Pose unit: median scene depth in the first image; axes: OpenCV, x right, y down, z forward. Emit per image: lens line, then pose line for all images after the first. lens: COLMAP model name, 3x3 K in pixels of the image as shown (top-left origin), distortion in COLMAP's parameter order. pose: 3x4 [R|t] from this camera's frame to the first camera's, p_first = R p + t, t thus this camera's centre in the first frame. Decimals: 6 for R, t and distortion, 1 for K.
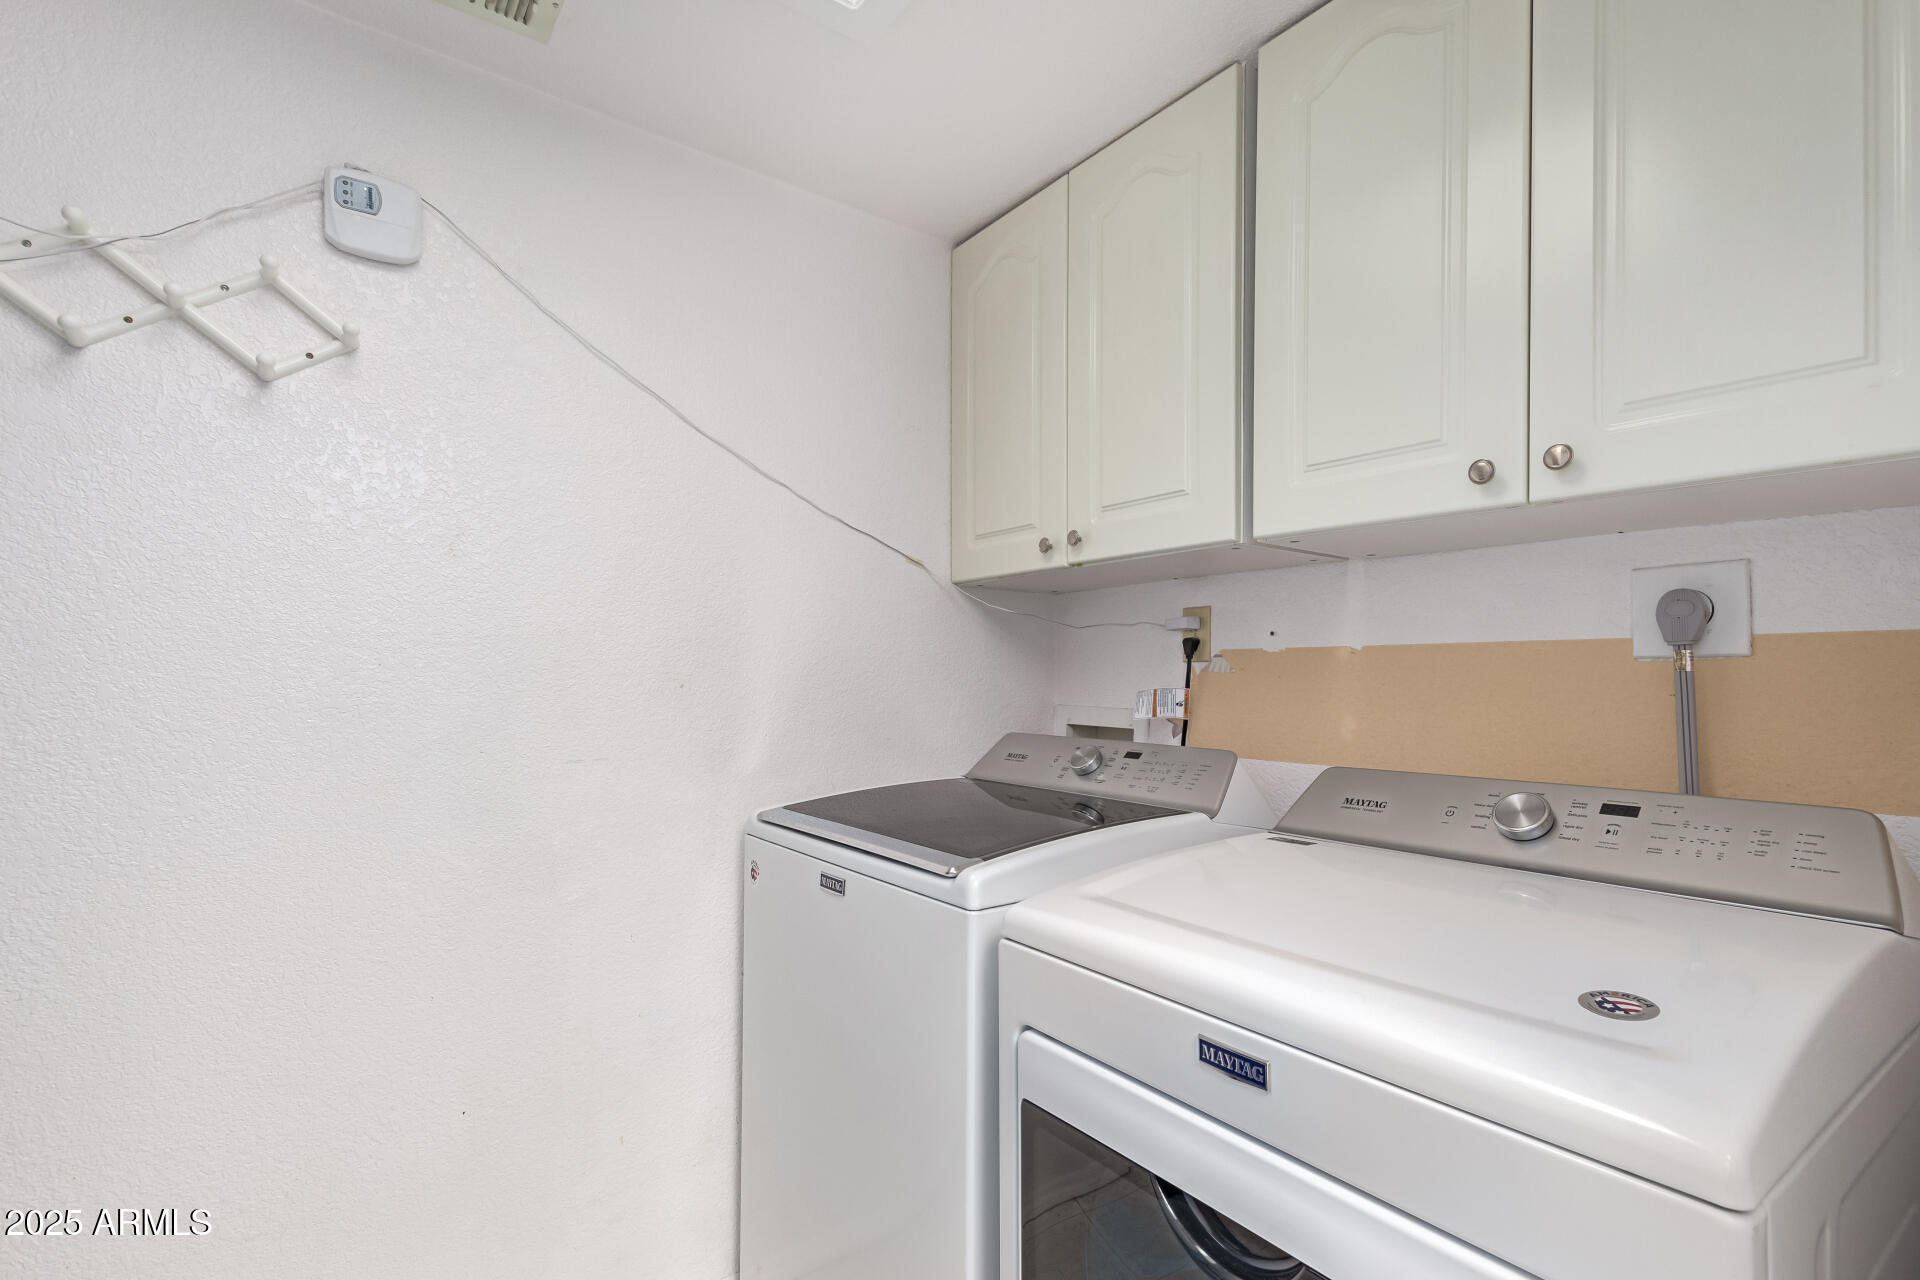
lens RADIAL K [[902.2, 0, 966.4], [0, 902.2, 650.2], [0, 0, 1]] dist [0.008035, -0.002523]
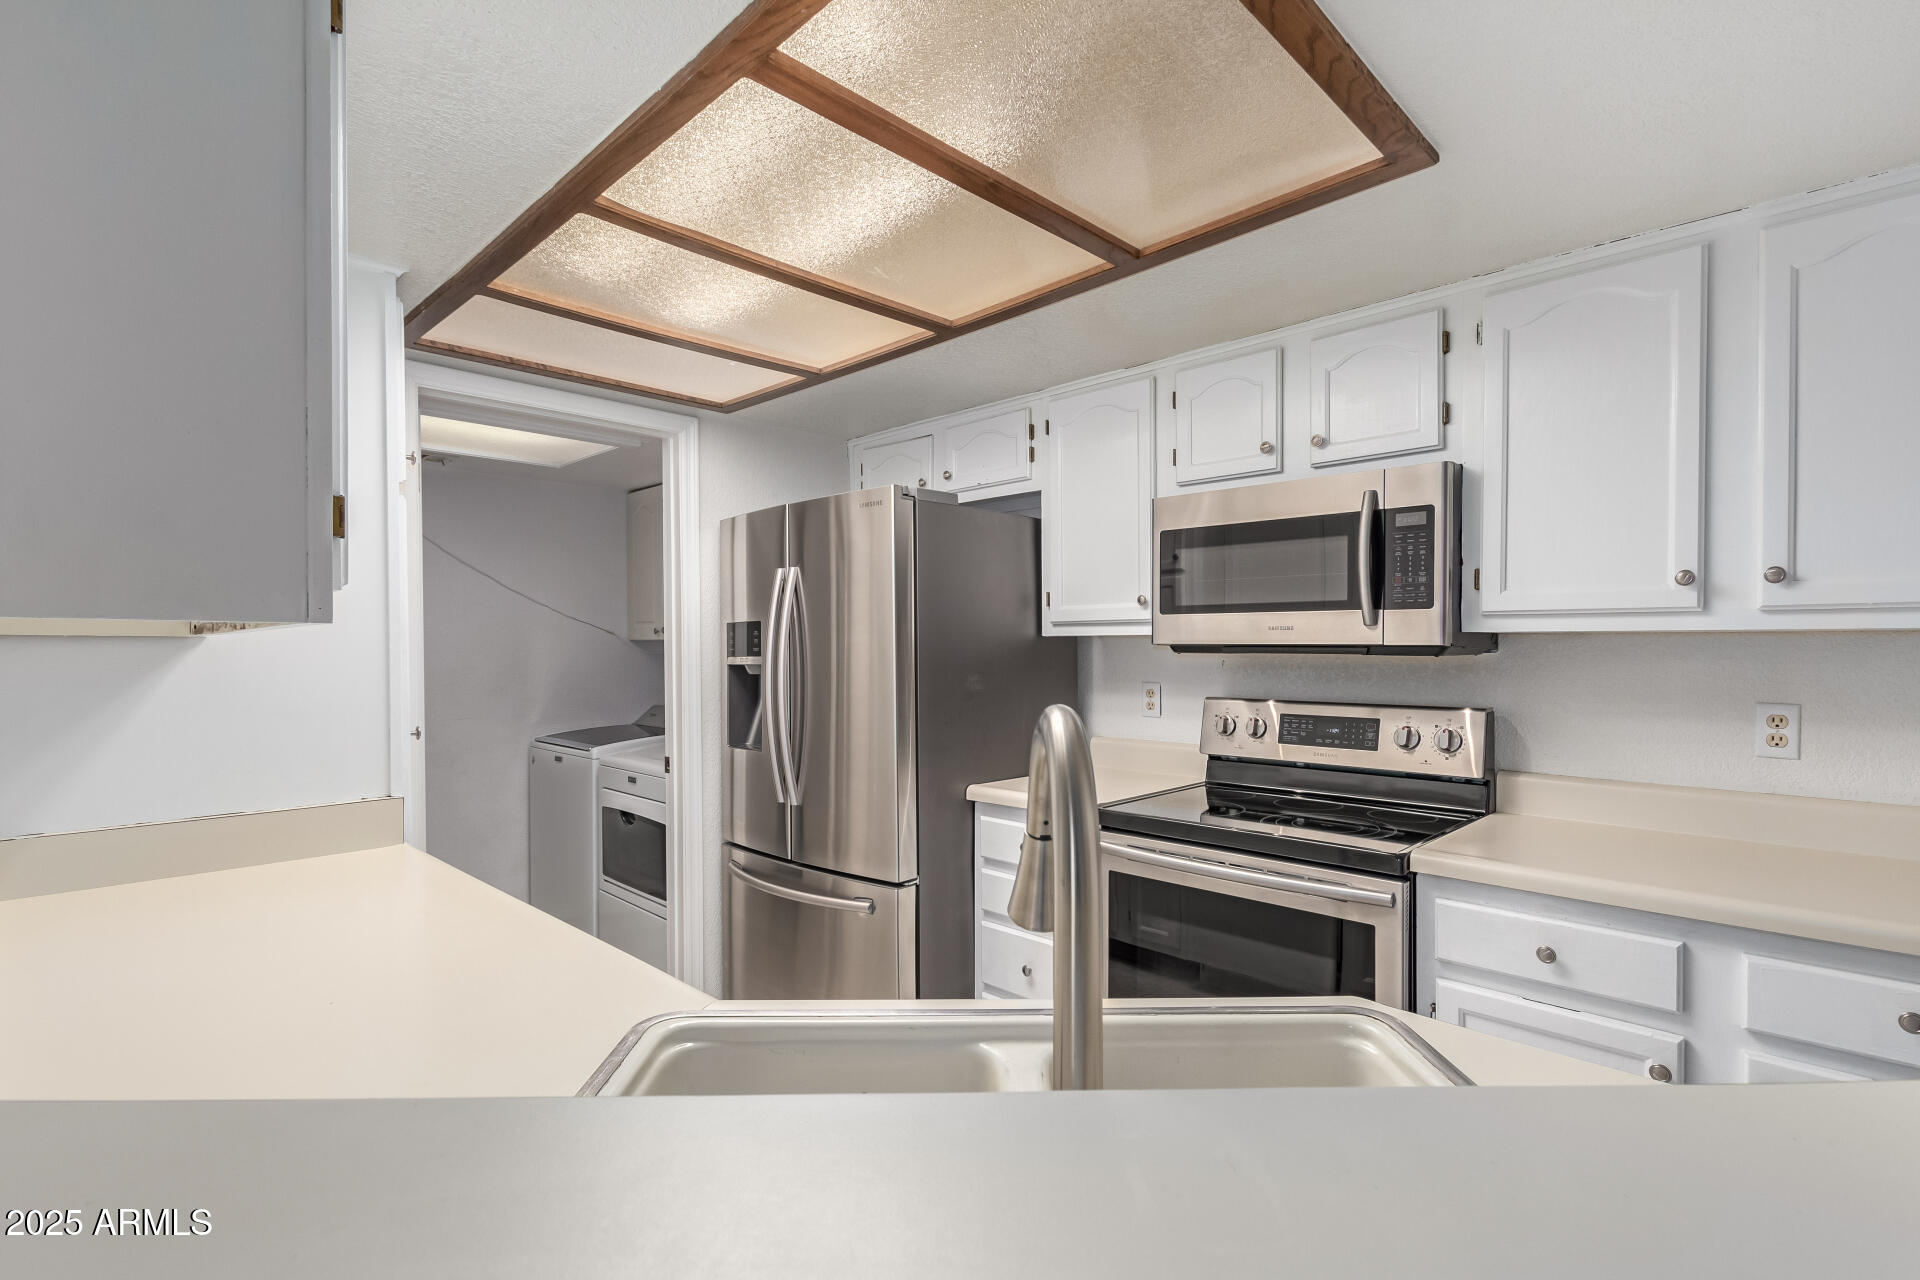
lens RADIAL K [[902.2, 0, 964.0], [0, 902.2, 644.0], [0, 0, 1]] dist [0.008035, -0.002523]
pose [[0.986025, -0.003212, 0.166567, 0.600596], [-0.003094, 0.999289, 0.037583, -0.209729], [-0.166570, -0.037573, 0.985314, -1.907737]]
